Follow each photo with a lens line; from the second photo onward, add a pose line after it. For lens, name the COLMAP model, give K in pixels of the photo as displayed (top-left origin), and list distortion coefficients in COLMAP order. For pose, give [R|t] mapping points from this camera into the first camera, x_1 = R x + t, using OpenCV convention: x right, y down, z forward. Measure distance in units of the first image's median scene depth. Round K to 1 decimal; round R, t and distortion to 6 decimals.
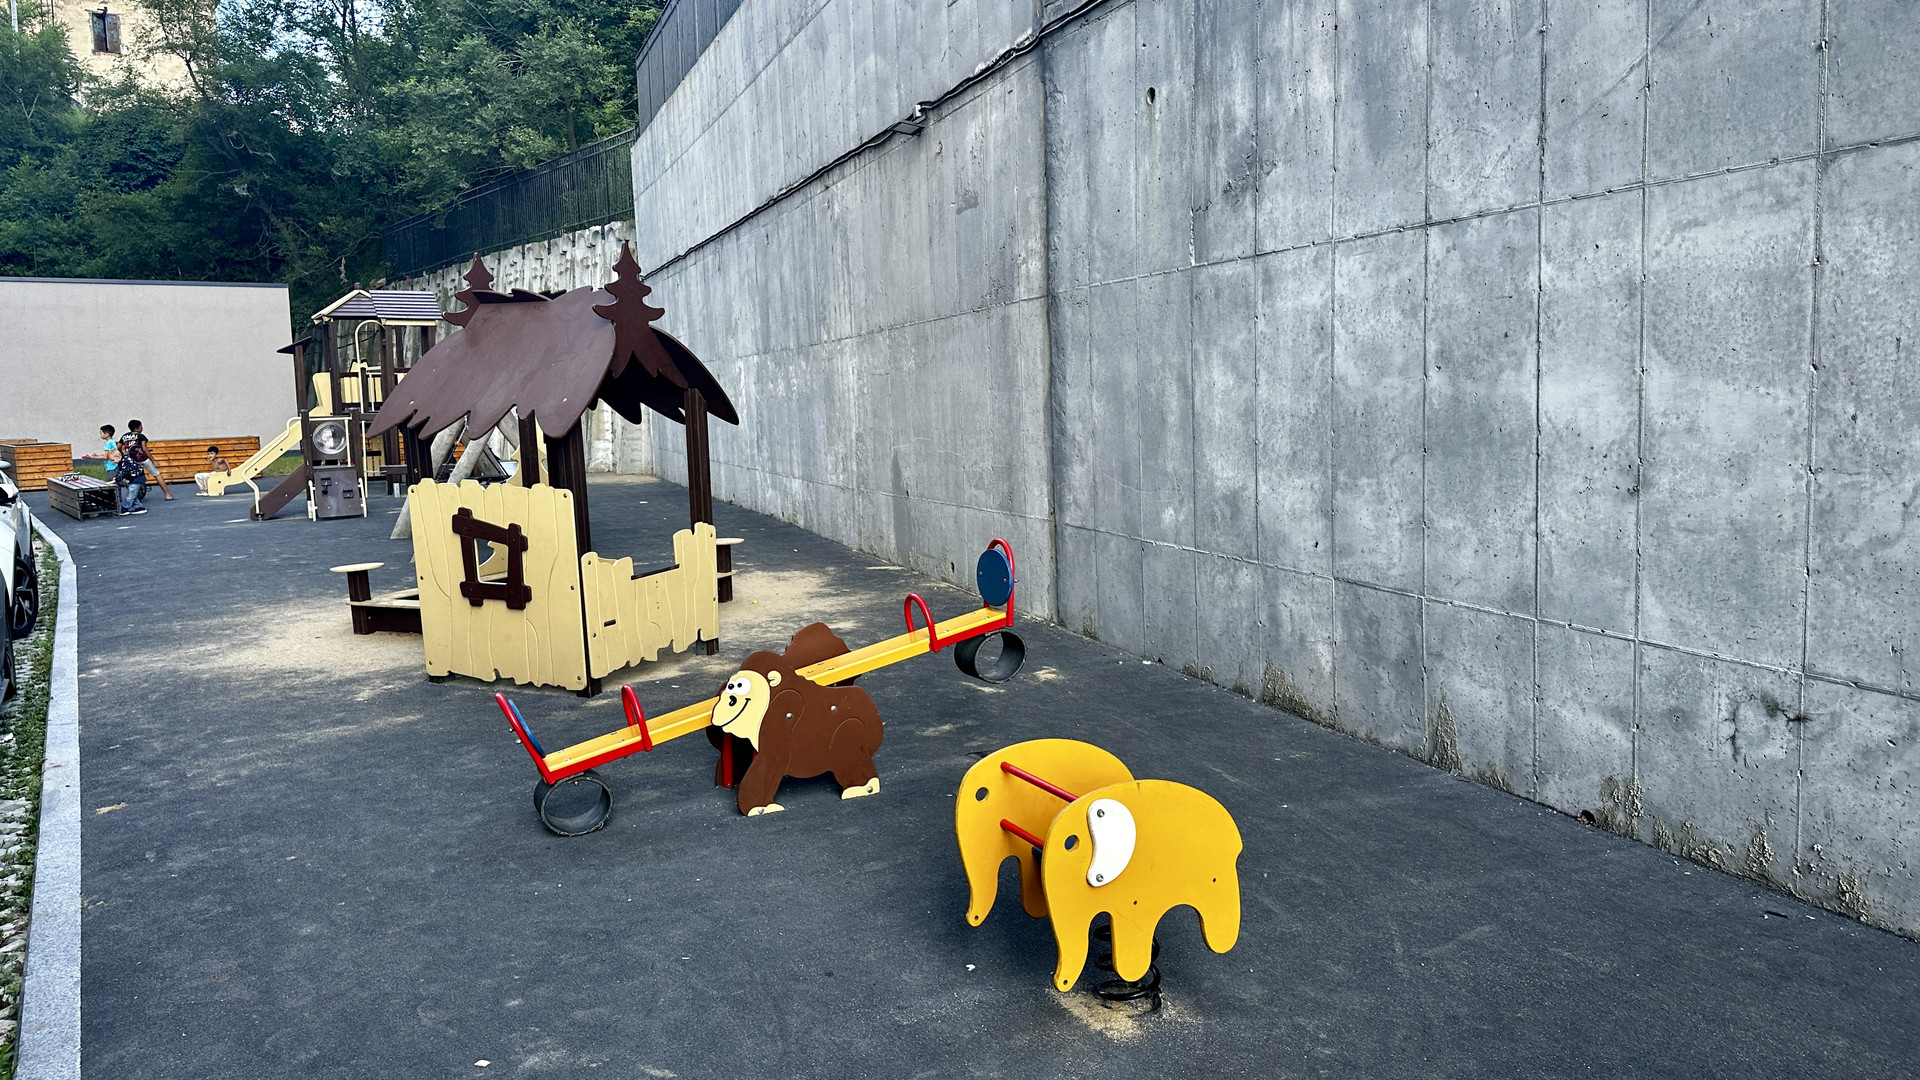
lens RADIAL K [[1345.5, 0, 971.1], [0, 1345.5, 562.5], [0, 0, 1]] dist [0.057232, -0.071046]
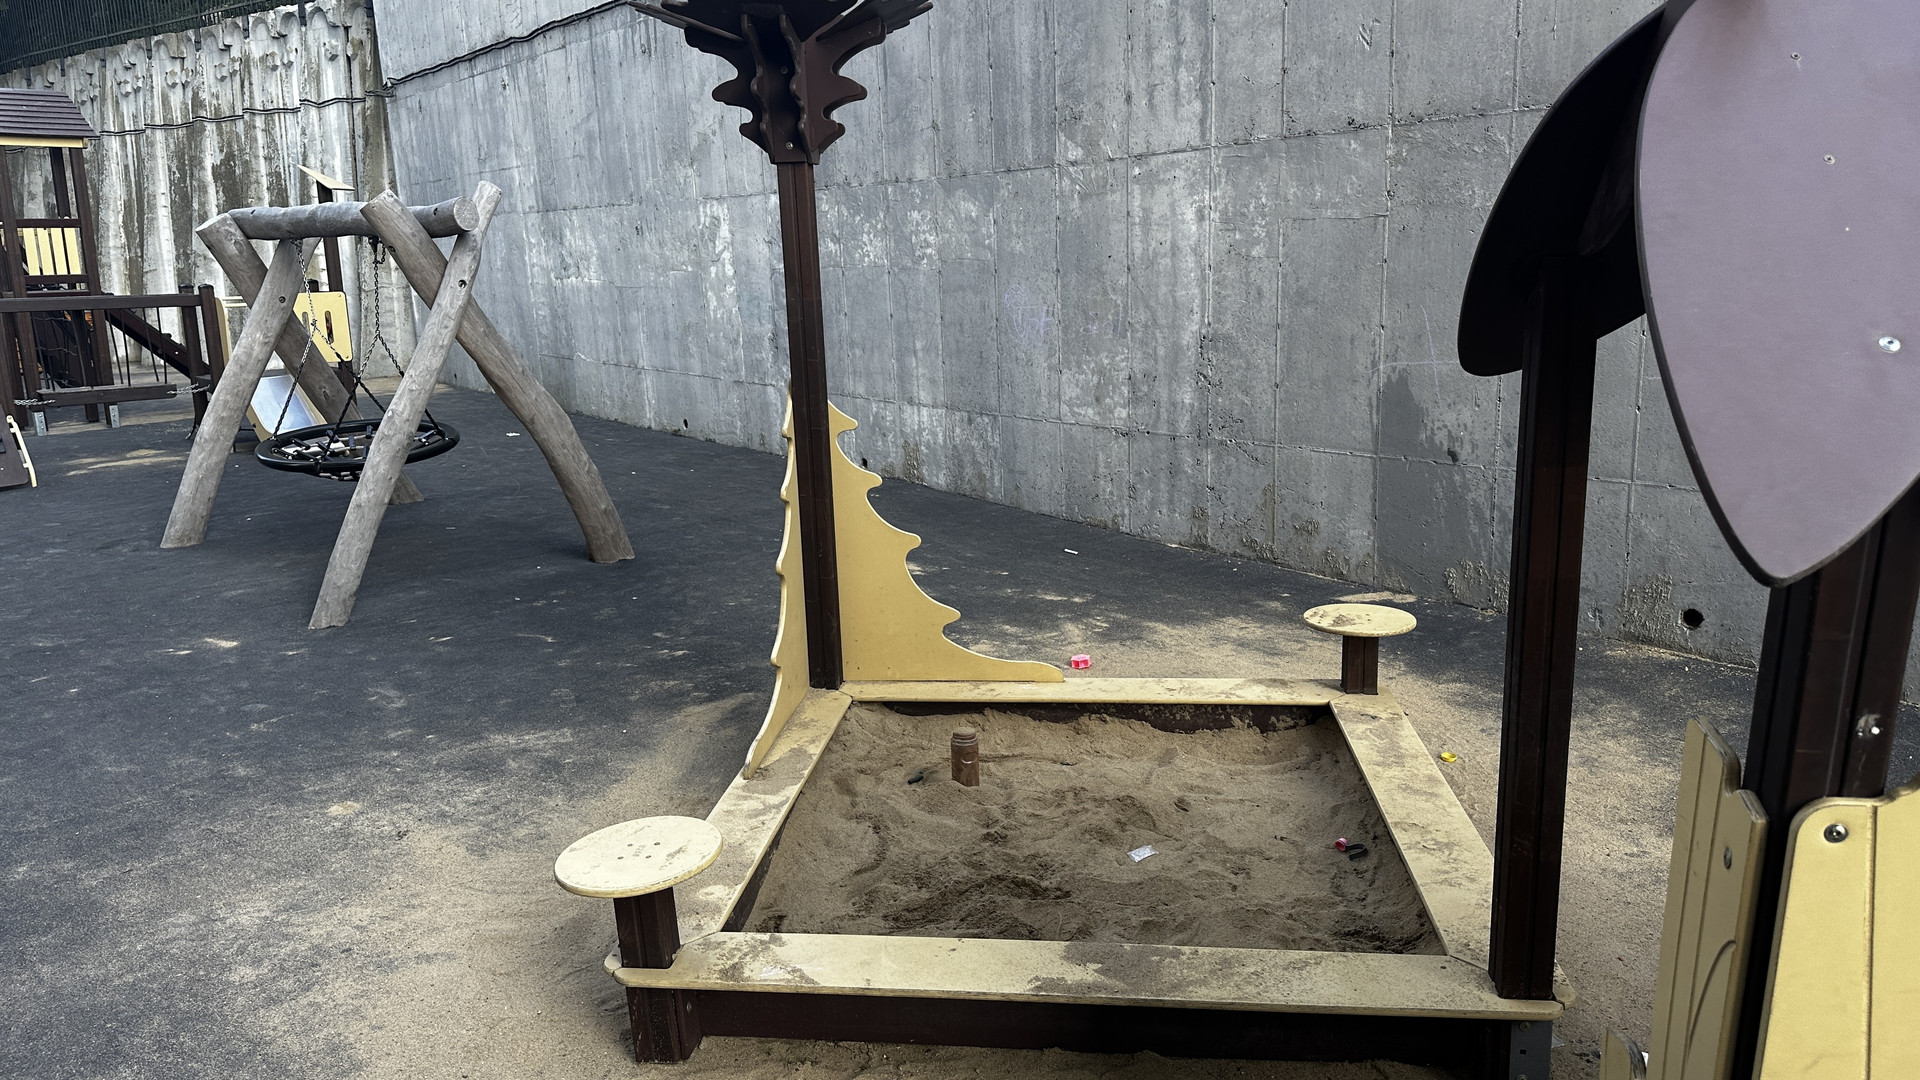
lens RADIAL K [[1345.5, 0, 971.1], [0, 1345.5, 562.5], [0, 0, 1]] dist [0.057232, -0.071046]
pose [[0.960489, -0.067527, 0.270001, -0.152323], [0.040191, 0.993604, 0.105526, -0.030649], [-0.275400, -0.090505, 0.957060, 0.233257]]
